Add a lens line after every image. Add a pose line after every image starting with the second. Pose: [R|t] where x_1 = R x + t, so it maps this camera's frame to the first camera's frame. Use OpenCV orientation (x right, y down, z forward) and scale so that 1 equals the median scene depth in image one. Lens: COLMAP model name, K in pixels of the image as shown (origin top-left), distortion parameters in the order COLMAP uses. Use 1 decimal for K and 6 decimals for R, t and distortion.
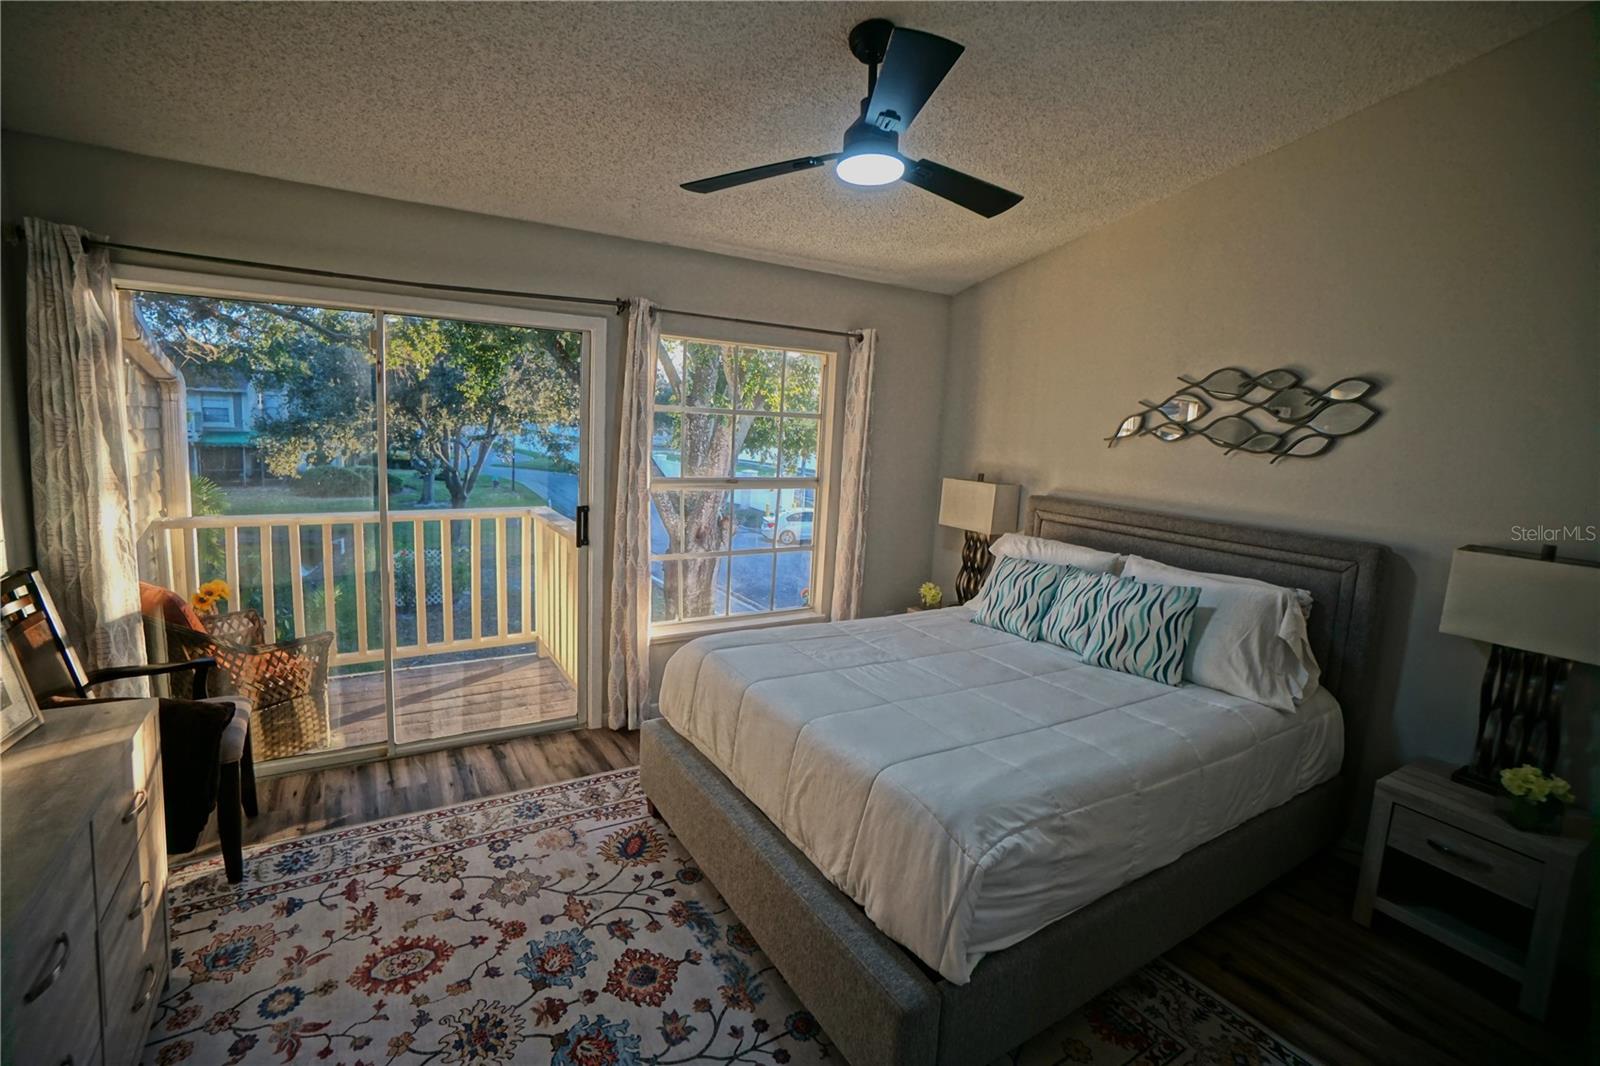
lens RADIAL K [[710.6, 0, 791.9], [0, 710.6, 514.3], [0, 0, 1]] dist [-0.076834, 0.030303]
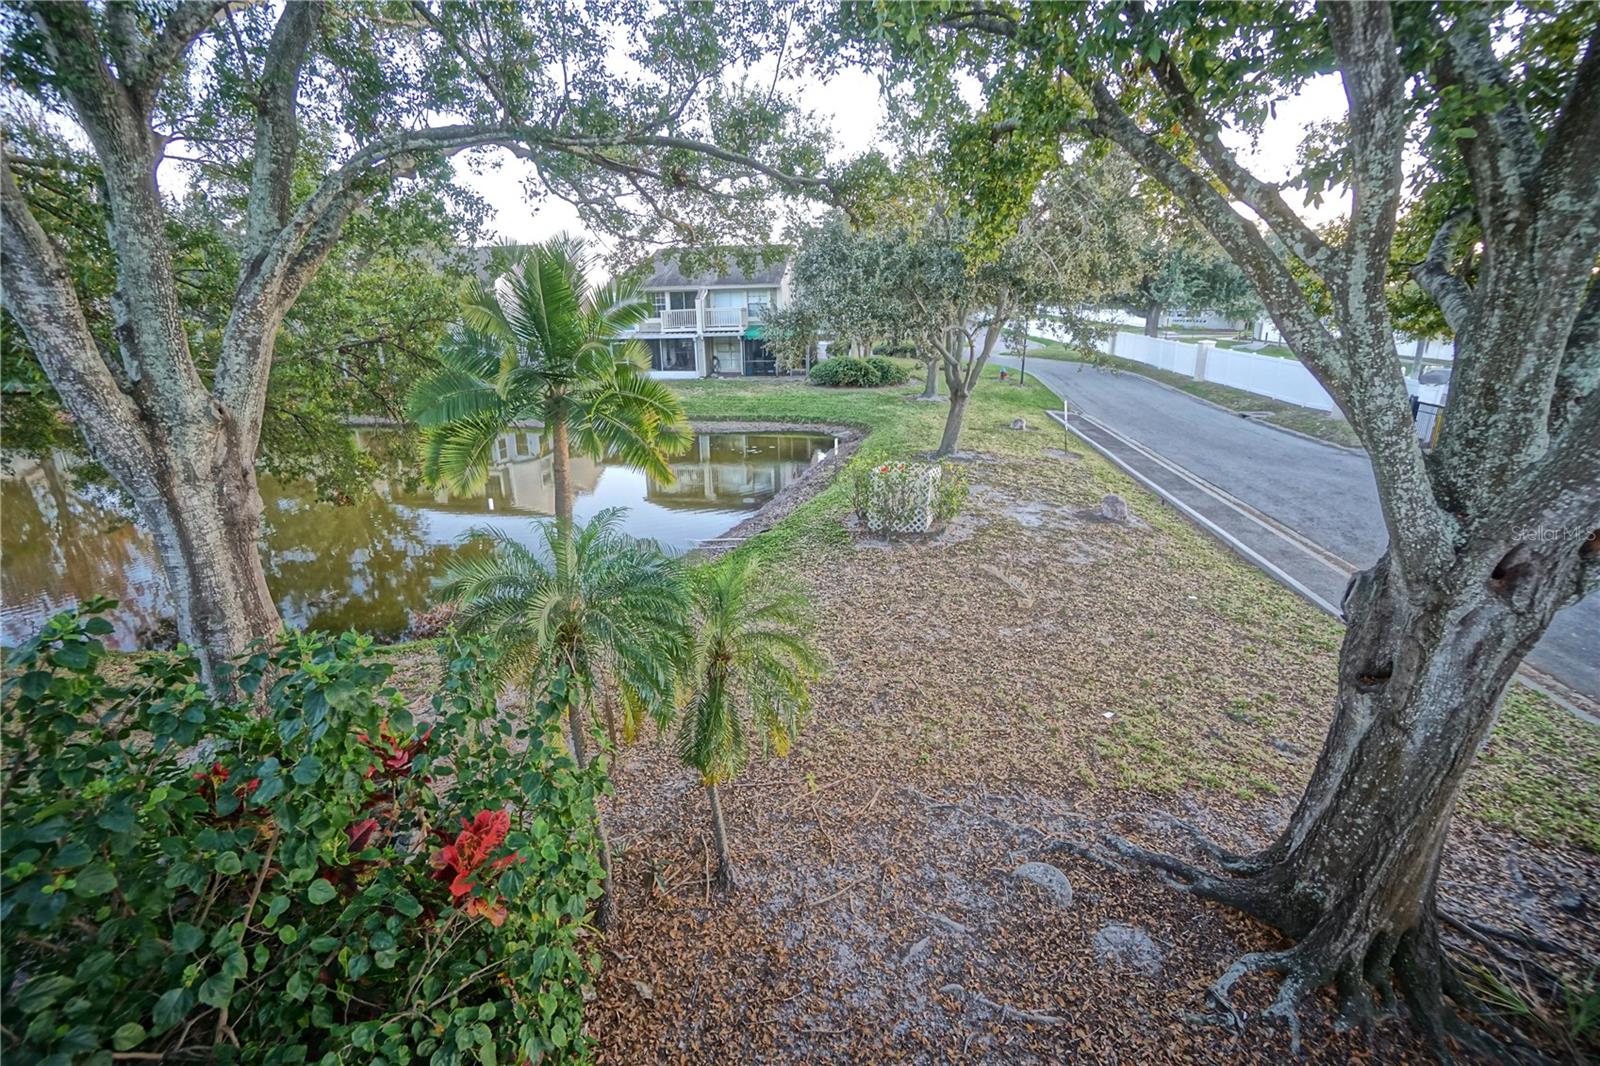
lens RADIAL K [[710.6, 0, 791.9], [0, 710.6, 514.3], [0, 0, 1]] dist [-0.076834, 0.030303]
pose [[0.773702, 0.127913, -0.620503, -0.206394], [-0.028622, 0.985464, 0.167458, -0.050137], [0.632903, -0.111803, 0.766116, 0.496856]]
